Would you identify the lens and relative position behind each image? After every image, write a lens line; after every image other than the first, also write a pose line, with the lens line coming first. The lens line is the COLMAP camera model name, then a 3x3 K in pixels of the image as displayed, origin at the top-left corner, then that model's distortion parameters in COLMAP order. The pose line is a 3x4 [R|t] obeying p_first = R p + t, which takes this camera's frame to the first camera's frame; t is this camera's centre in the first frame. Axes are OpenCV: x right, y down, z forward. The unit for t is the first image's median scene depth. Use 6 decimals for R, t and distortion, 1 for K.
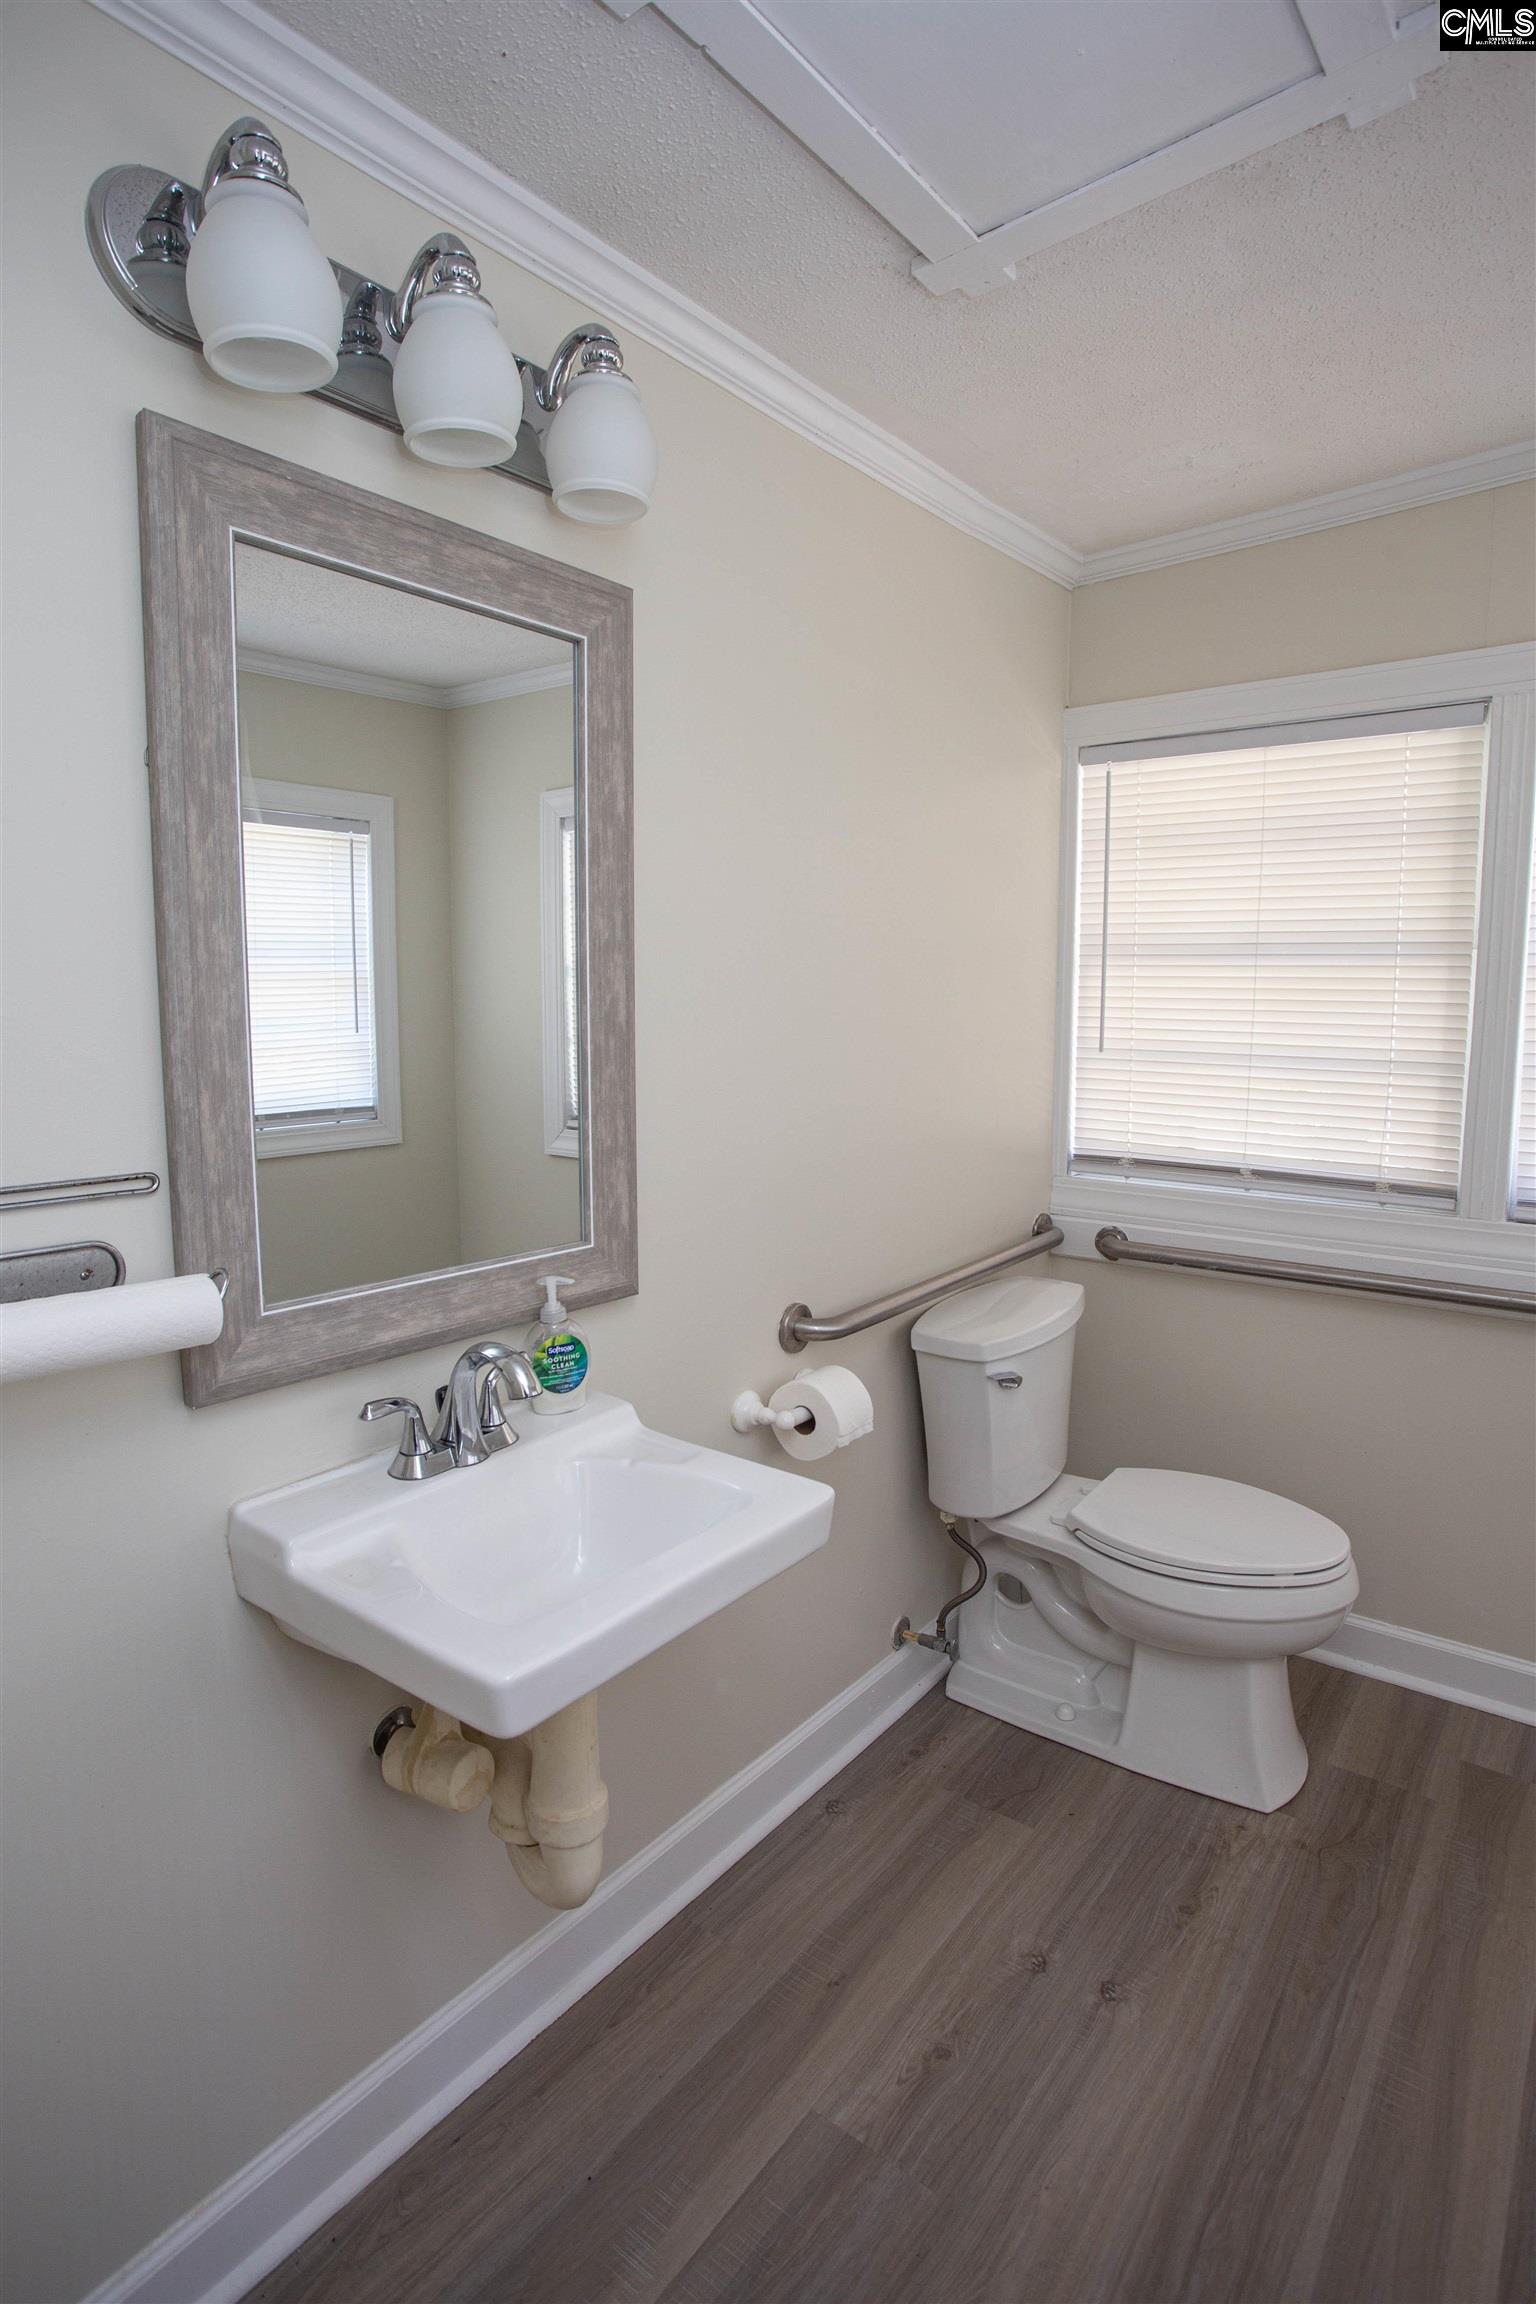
lens RADIAL K [[1207.8, 0, 766.8], [0, 1207.8, 1149.0], [0, 0, 1]] dist [-0.079725, 0.038308]
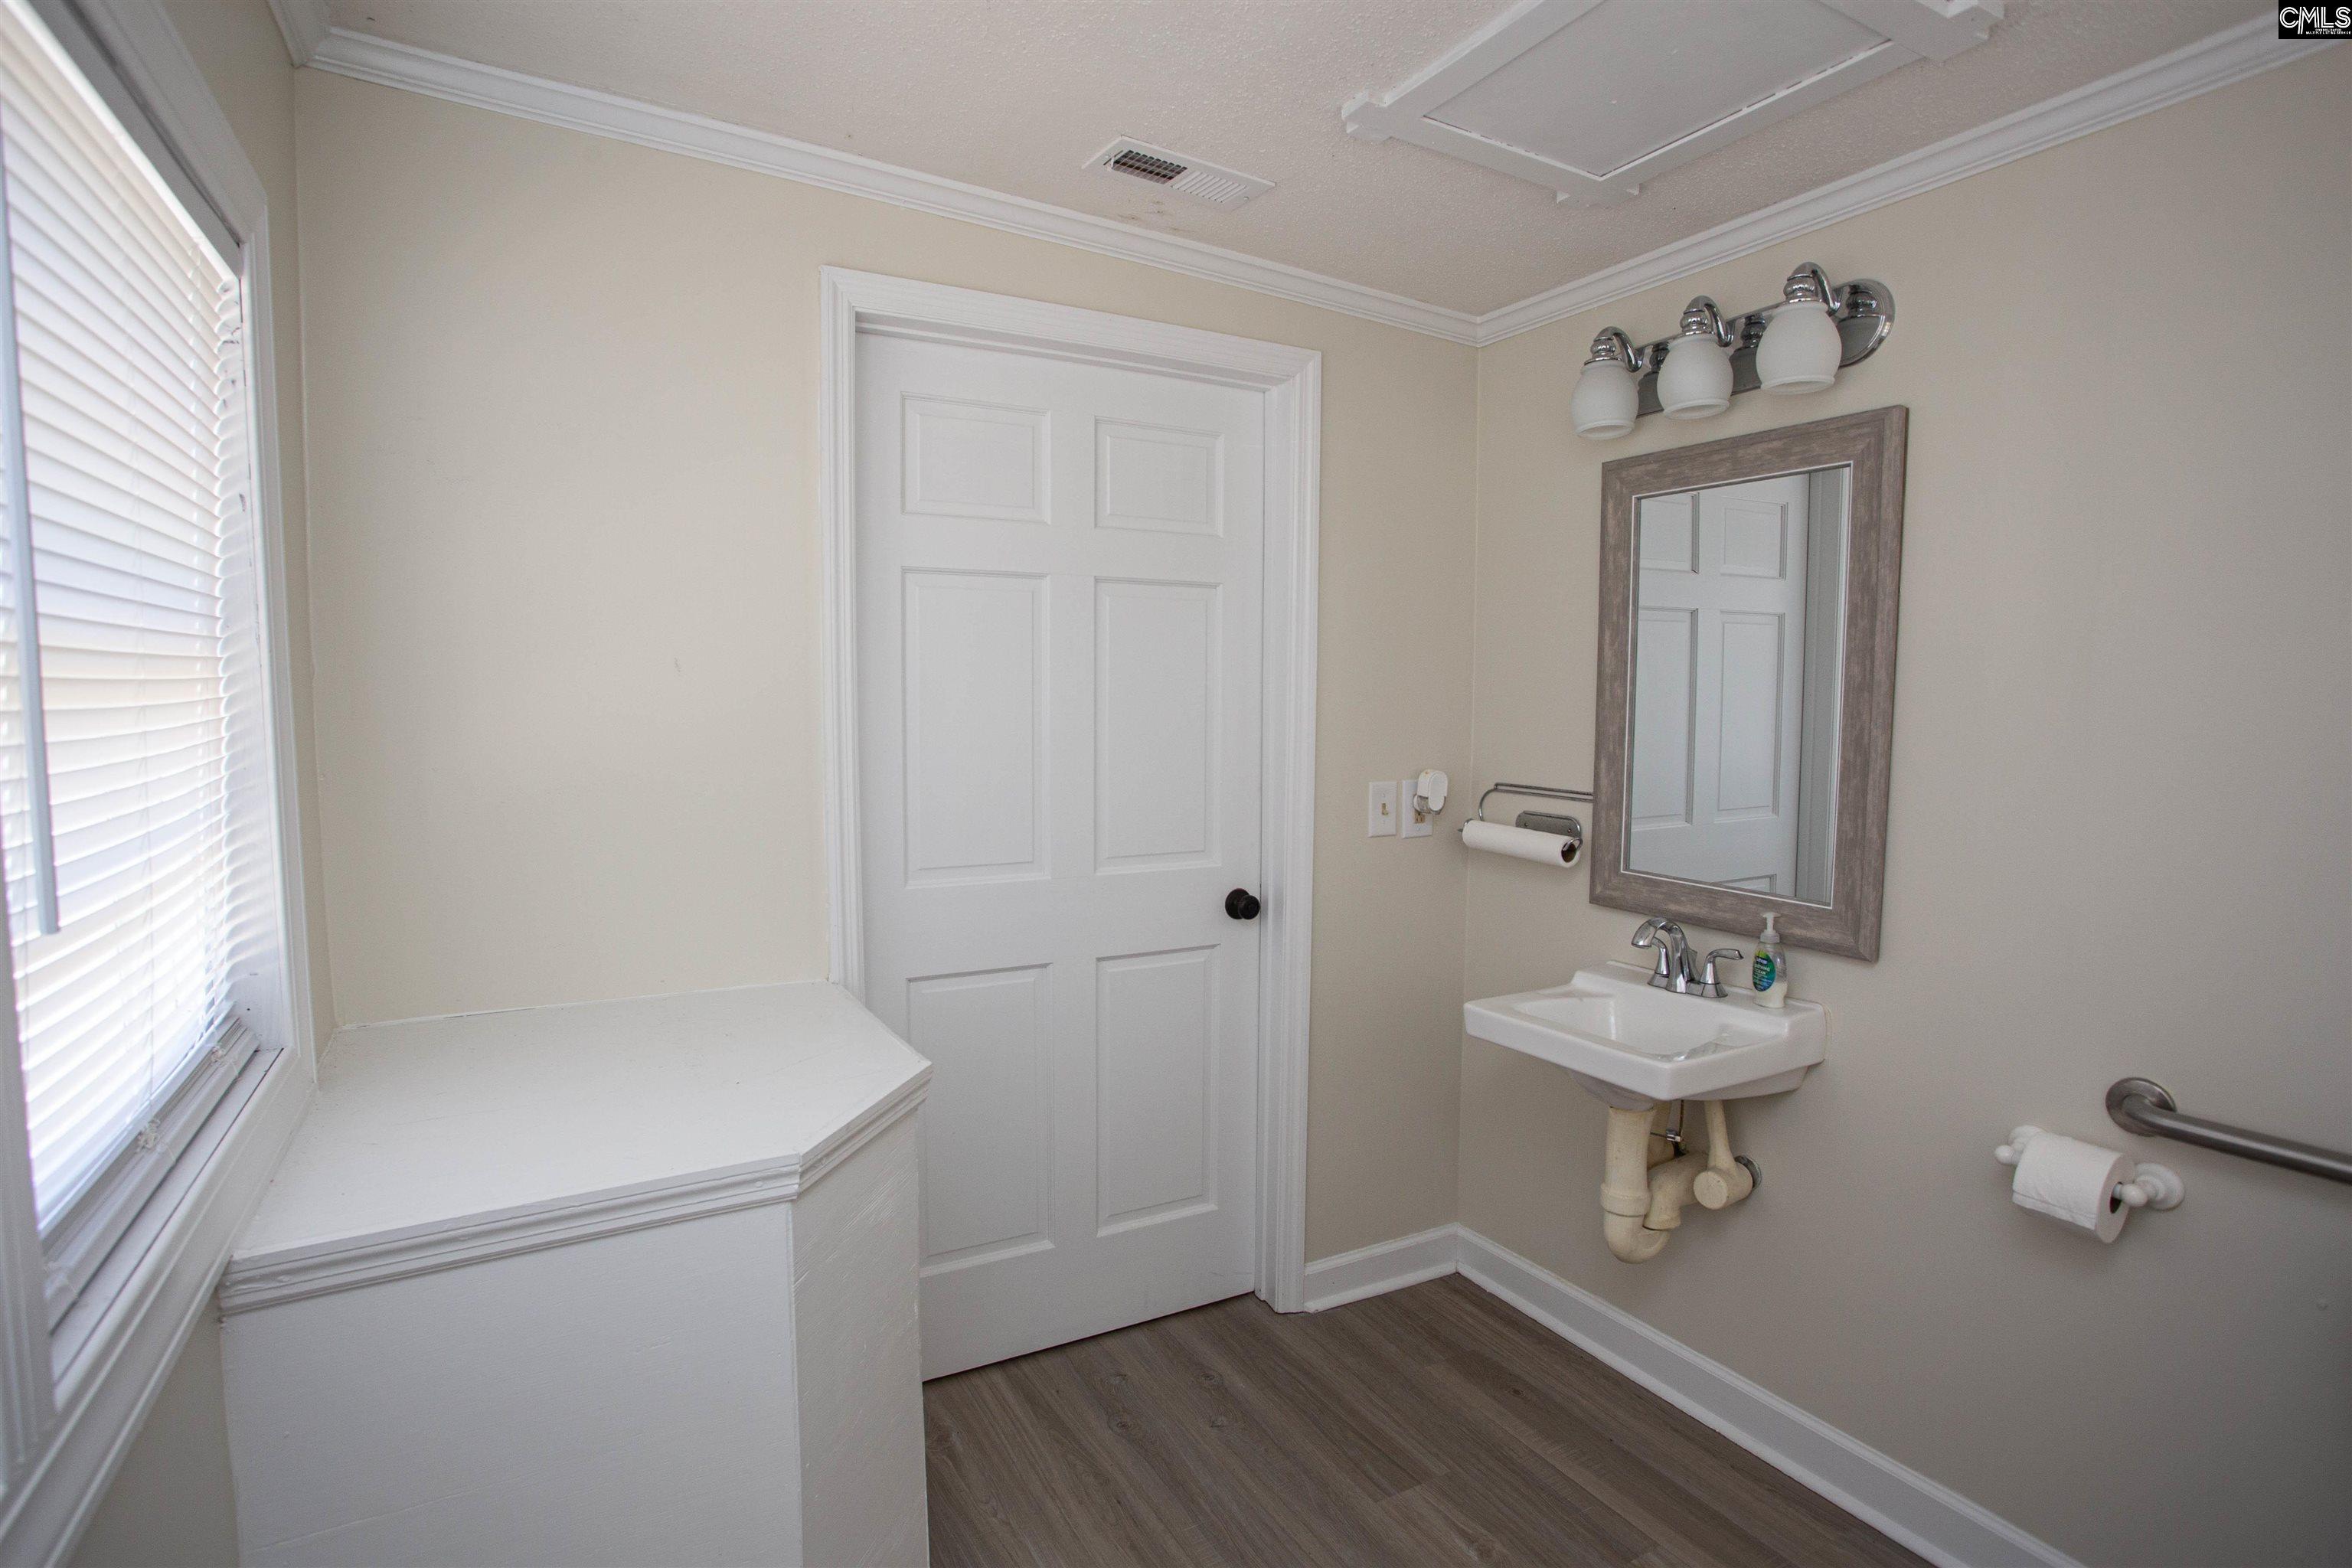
lens RADIAL K [[1232.9, 0, 1176.0], [0, 1232.9, 784.0], [0, 0, 1]] dist [-0.079725, 0.038308]
pose [[-0.394438, 0.070779, -0.916193, 1.513064], [-0.114525, 0.985469, 0.125436, -0.156199], [0.911758, 0.154403, -0.380600, 0.915805]]
